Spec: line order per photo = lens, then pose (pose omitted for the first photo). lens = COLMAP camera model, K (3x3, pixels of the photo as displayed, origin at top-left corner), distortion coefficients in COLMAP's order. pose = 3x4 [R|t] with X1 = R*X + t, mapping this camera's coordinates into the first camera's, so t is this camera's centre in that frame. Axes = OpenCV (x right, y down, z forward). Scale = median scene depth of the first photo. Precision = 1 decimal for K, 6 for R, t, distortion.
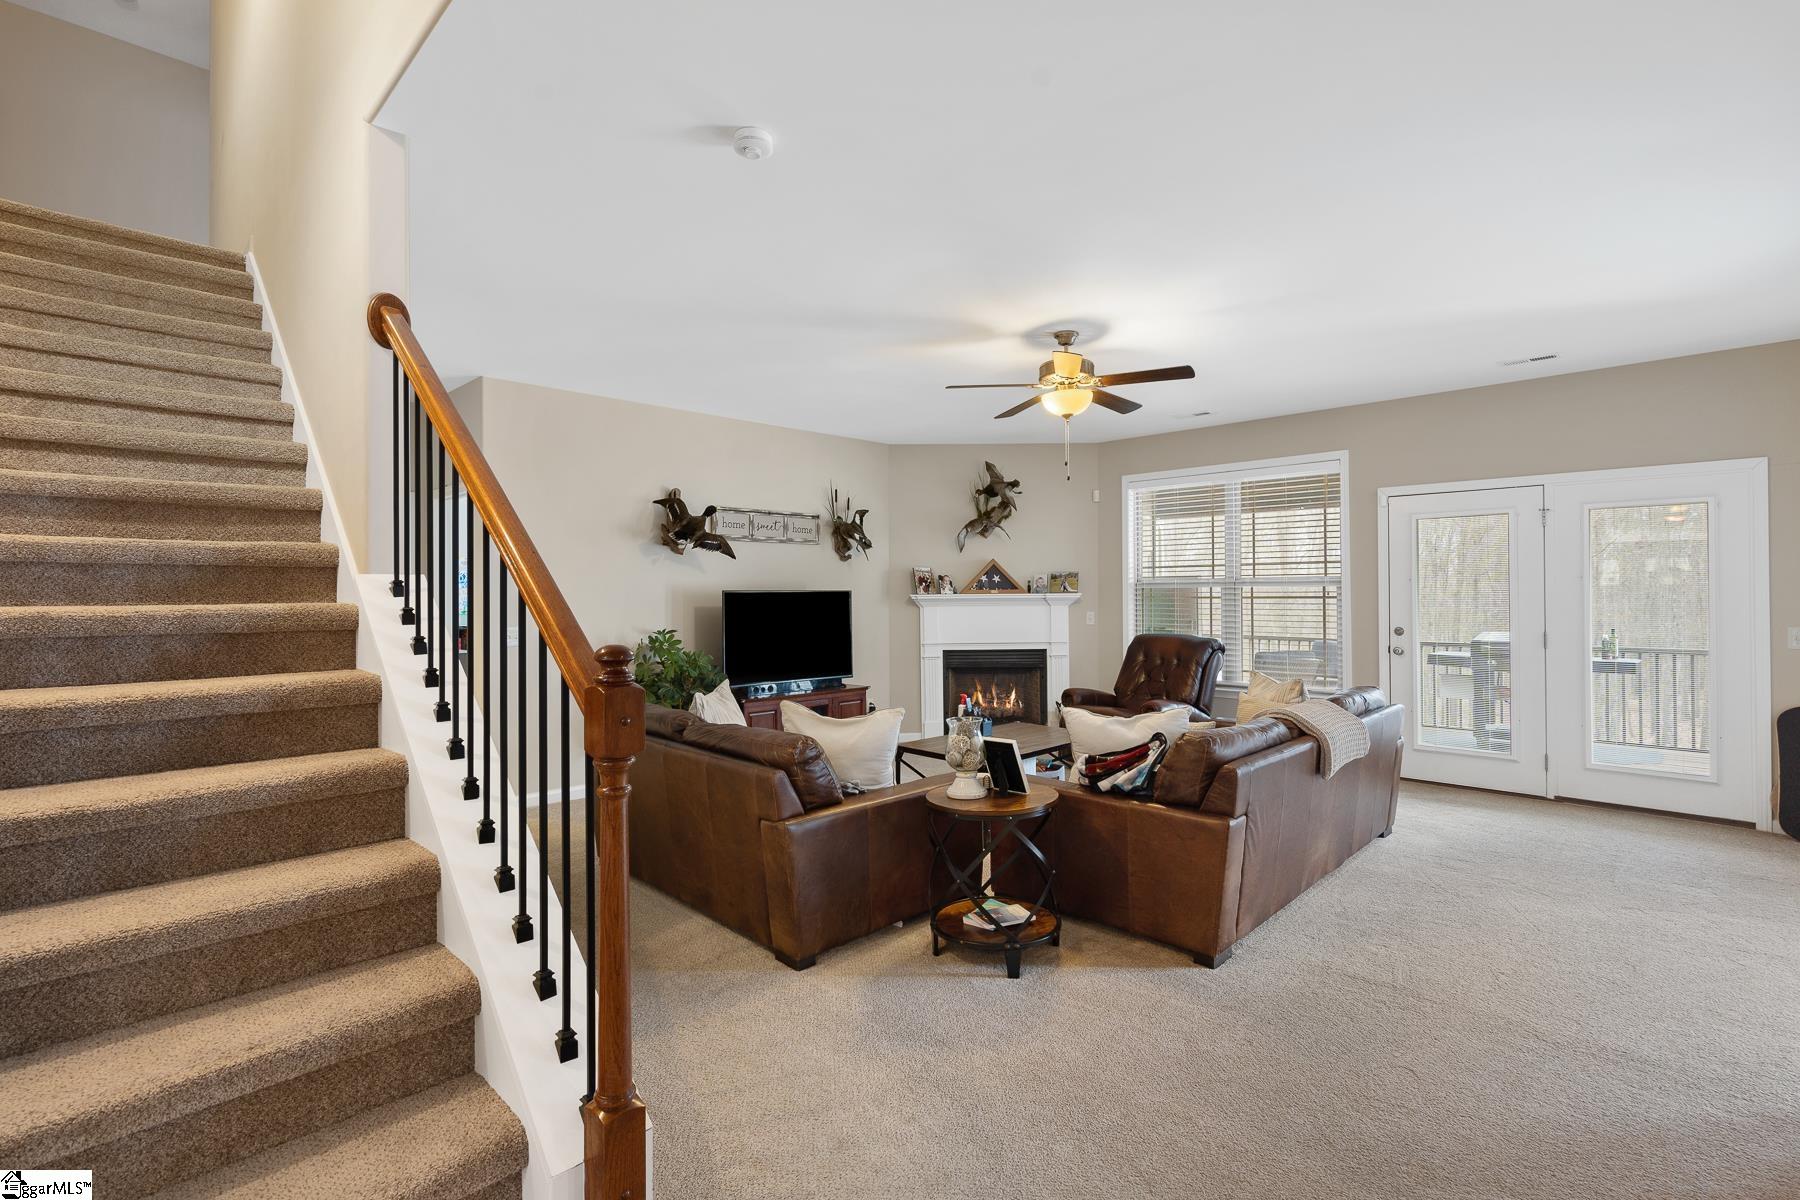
lens RADIAL K [[836.5, 0, 893.3], [0, 836.5, 596.1], [0, 0, 1]] dist [-0.001203, 0.001048]
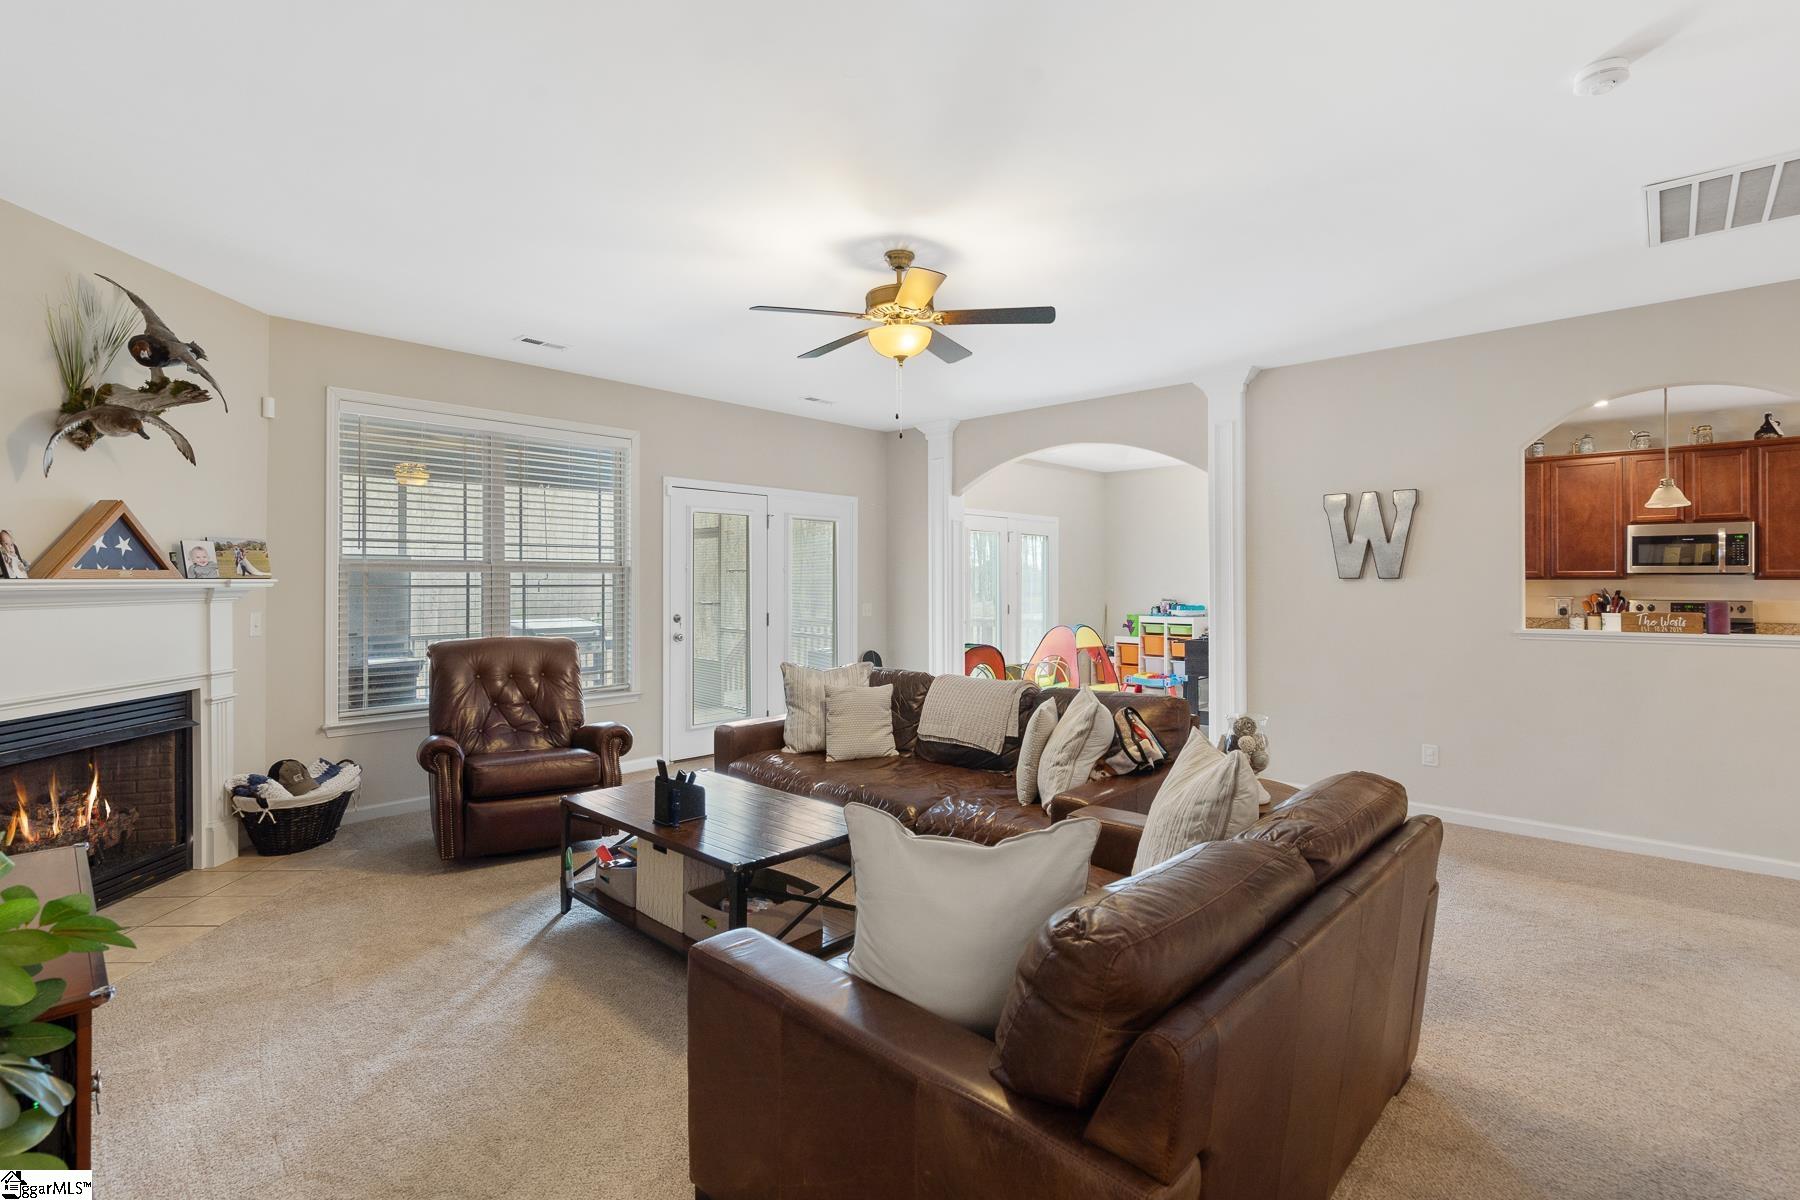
lens RADIAL K [[836.5, 0, 902.8], [0, 836.5, 593.9], [0, 0, 1]] dist [-0.001203, 0.001048]
pose [[-0.021191, -0.012762, 0.999694, -0.340349], [-0.002623, 0.999916, 0.012710, -0.001720], [-0.999772, -0.002353, -0.021222, 0.591597]]
